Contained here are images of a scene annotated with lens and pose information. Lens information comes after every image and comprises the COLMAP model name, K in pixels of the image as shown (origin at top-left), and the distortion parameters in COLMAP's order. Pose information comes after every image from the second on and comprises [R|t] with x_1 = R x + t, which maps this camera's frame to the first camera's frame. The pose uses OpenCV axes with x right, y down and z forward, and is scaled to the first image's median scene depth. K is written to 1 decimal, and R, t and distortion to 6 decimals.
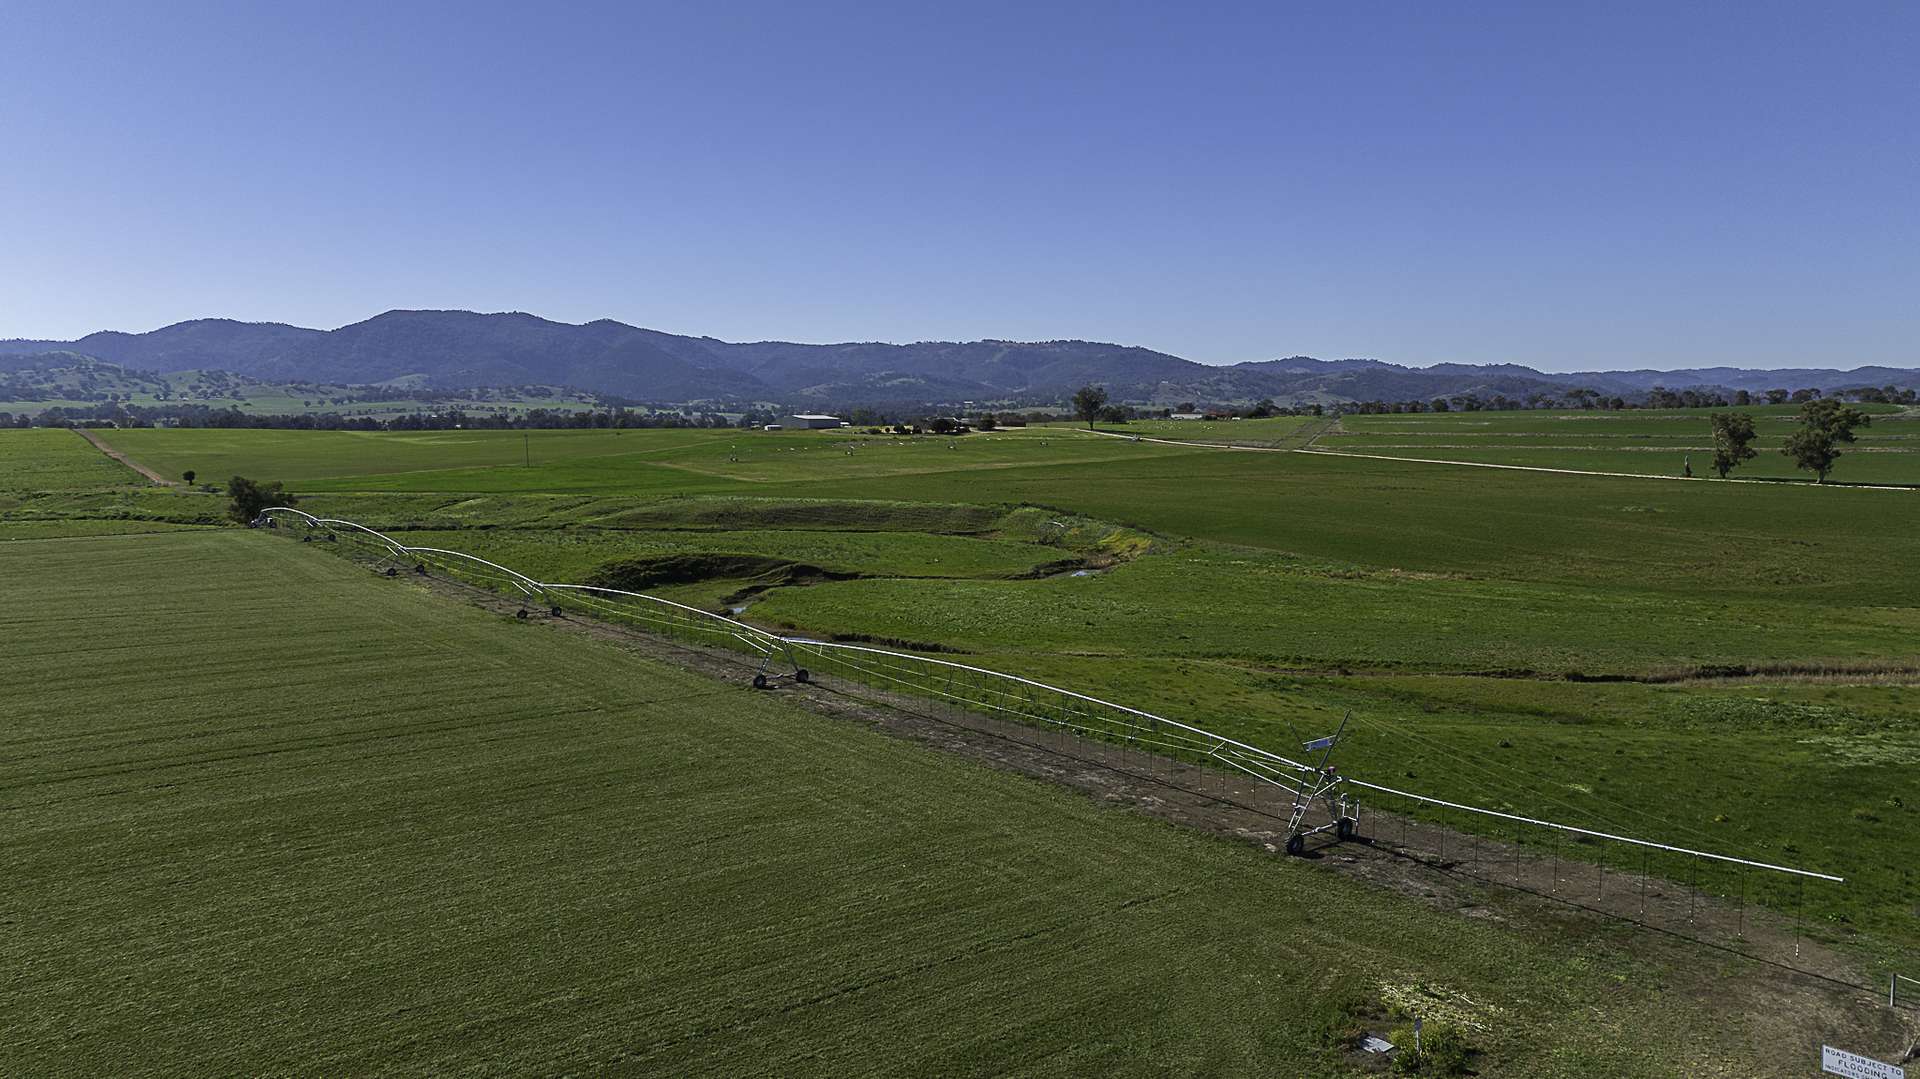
lens RADIAL K [[1348.4, 0, 960.0], [0, 1348.4, 539.5], [0, 0, 1]] dist [-0.014440, -0.006928]
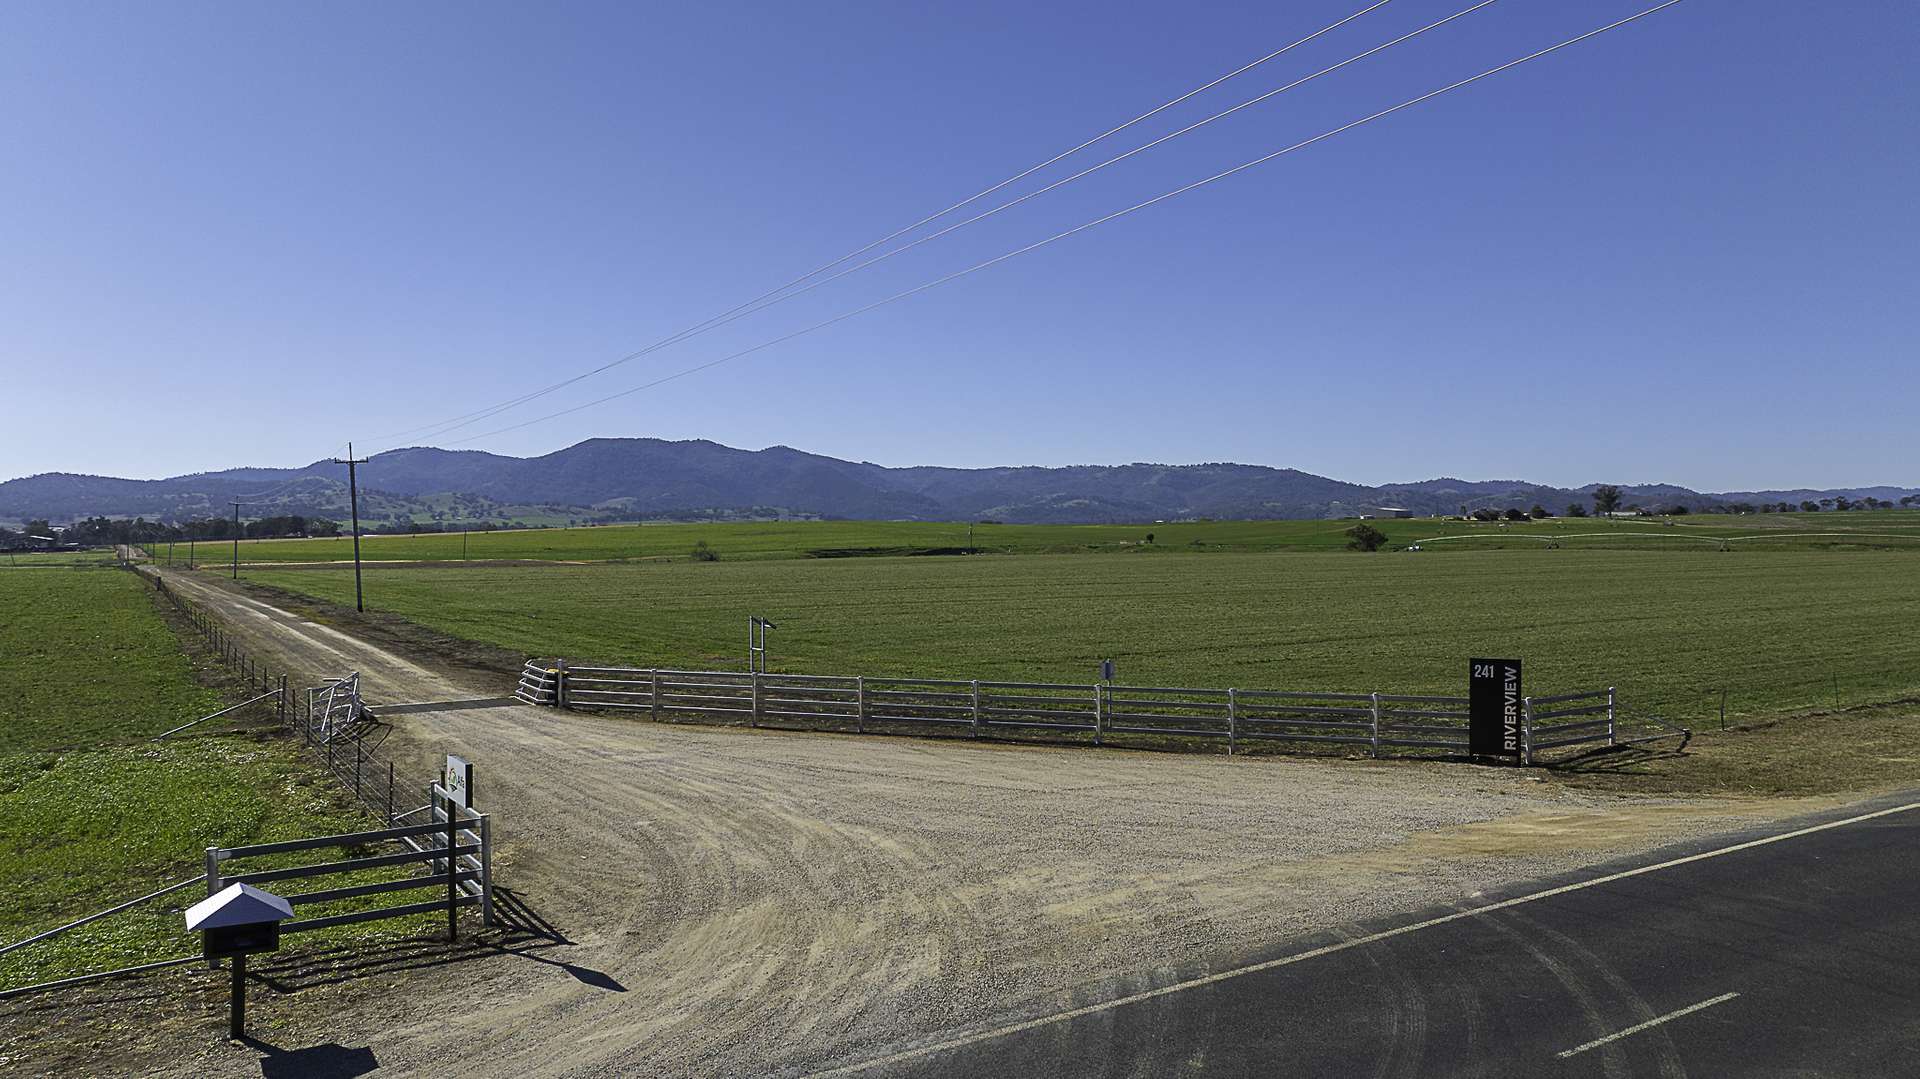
lens RADIAL K [[1348.4, 0, 960.0], [0, 1348.4, 539.5], [0, 0, 1]] dist [-0.014440, -0.006928]
pose [[0.996610, -0.001882, -0.082253, -0.039387], [-0.005694, 0.995764, -0.091773, 0.005534], [0.082077, 0.091930, 0.992377, -0.029429]]
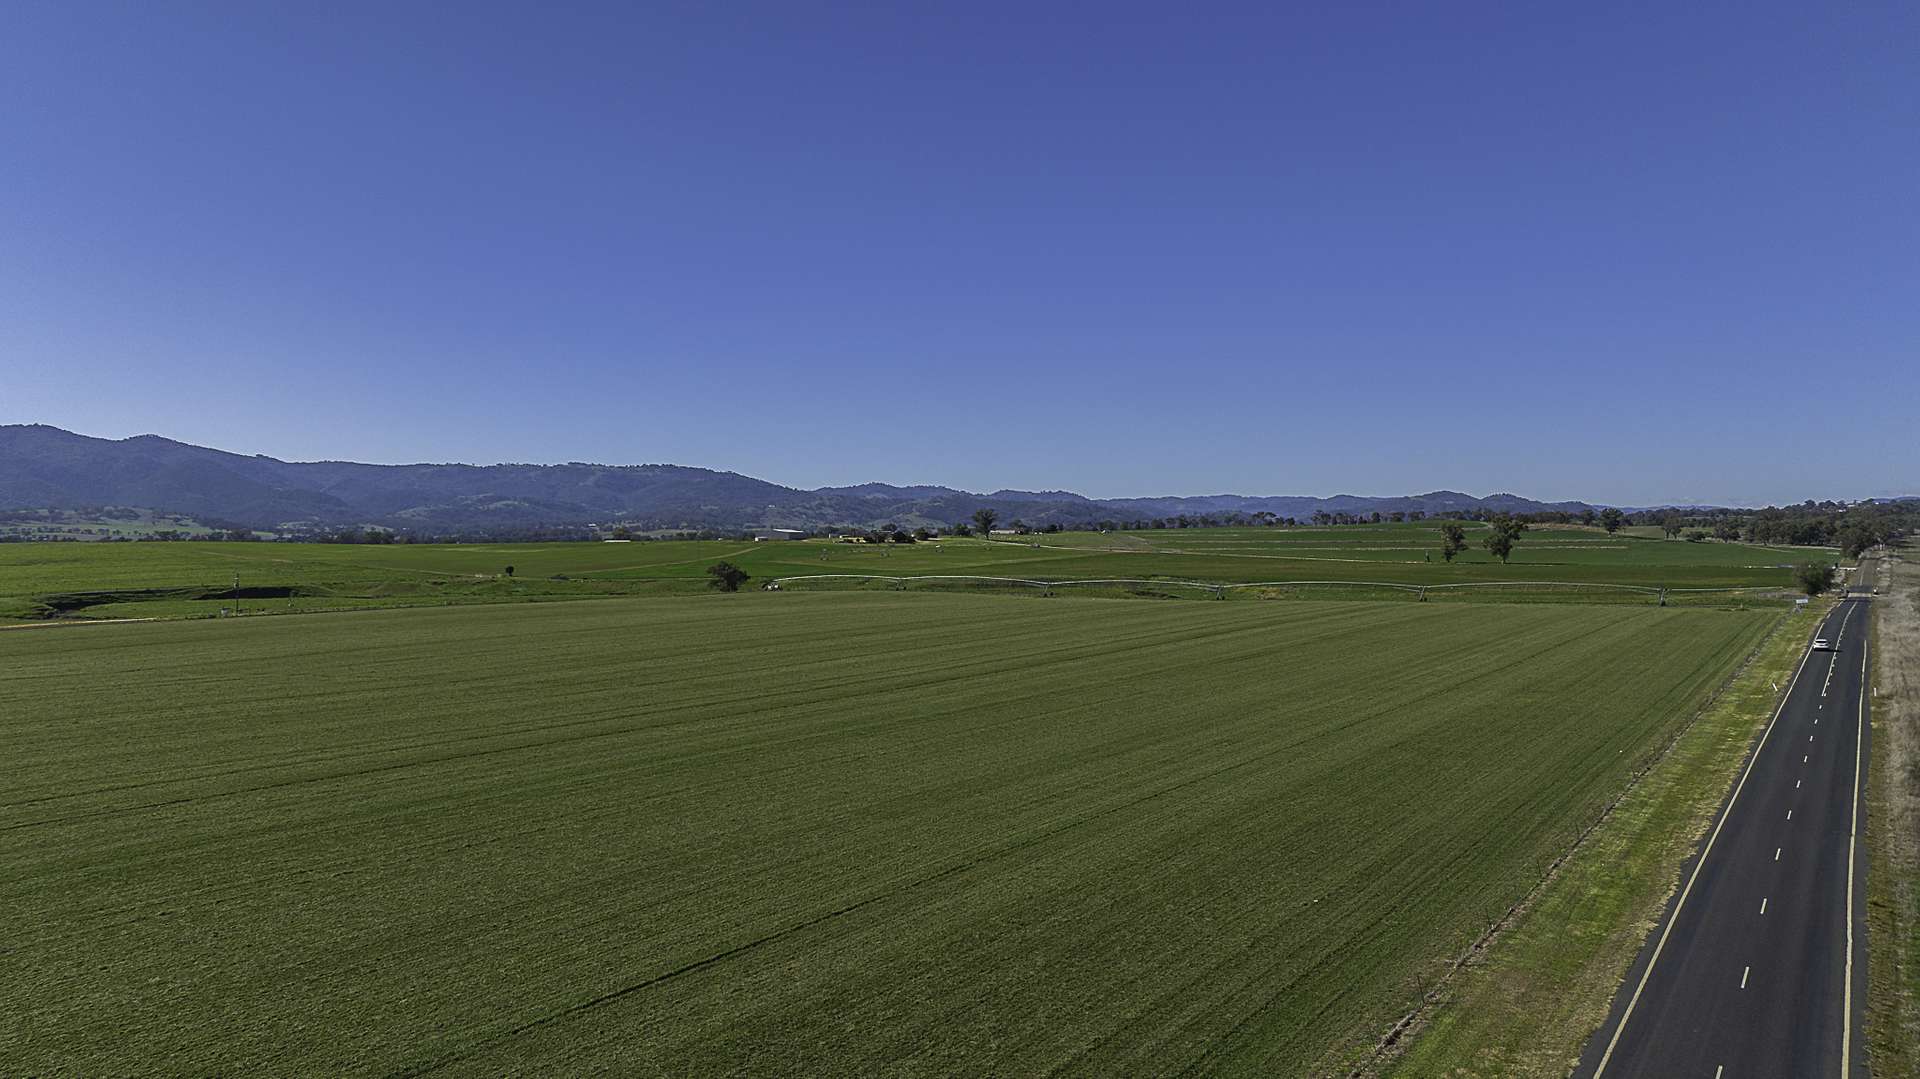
lens RADIAL K [[1348.4, 0, 960.0], [0, 1348.4, 539.5], [0, 0, 1]] dist [-0.014440, -0.006928]
pose [[0.947965, -0.003403, 0.318356, -0.034304], [0.032525, 0.995746, -0.086206, 0.003193], [-0.316709, 0.092075, 0.944043, -0.025259]]
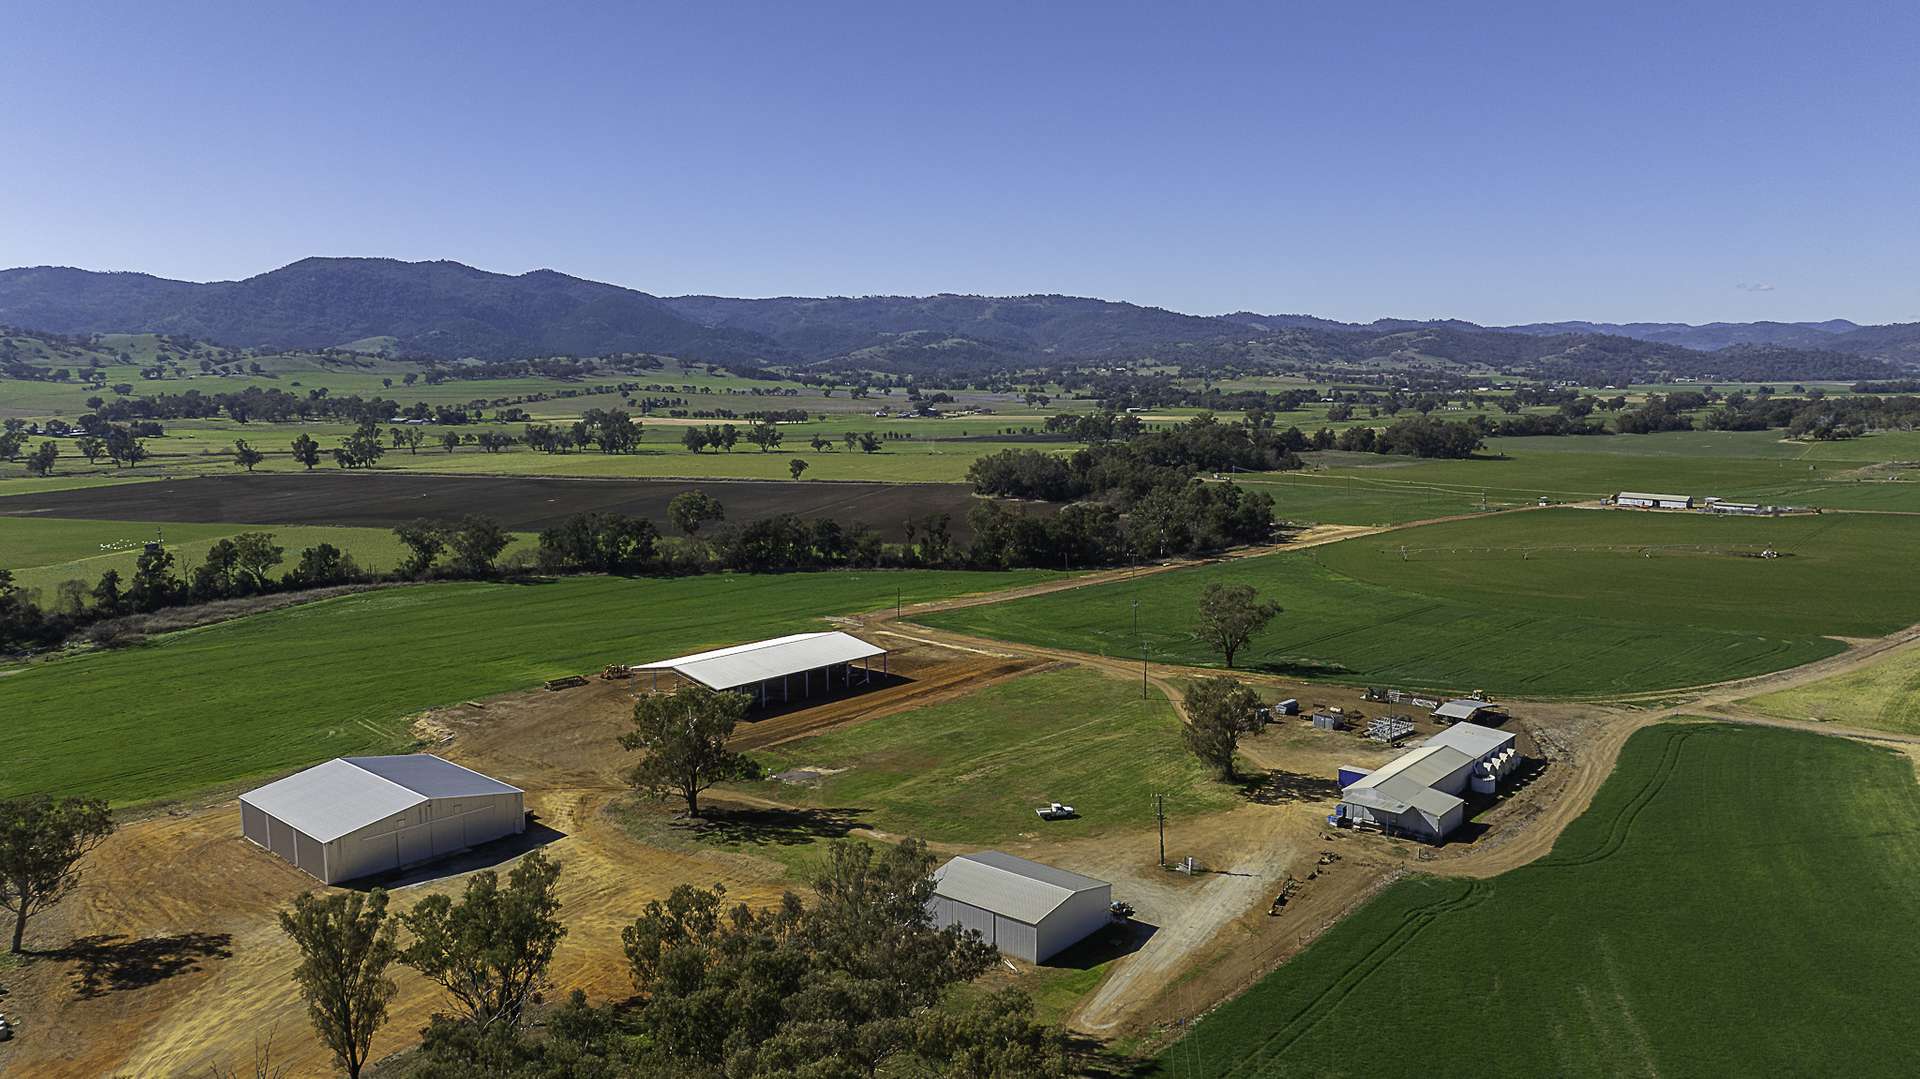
lens RADIAL K [[1348.4, 0, 960.0], [0, 1348.4, 539.5], [0, 0, 1]] dist [-0.014440, -0.006928]
pose [[0.989343, -0.024752, 0.143483, -0.138271], [0.019917, 0.999188, 0.035033, -0.017290], [-0.144234, -0.031802, 0.989032, 0.113710]]
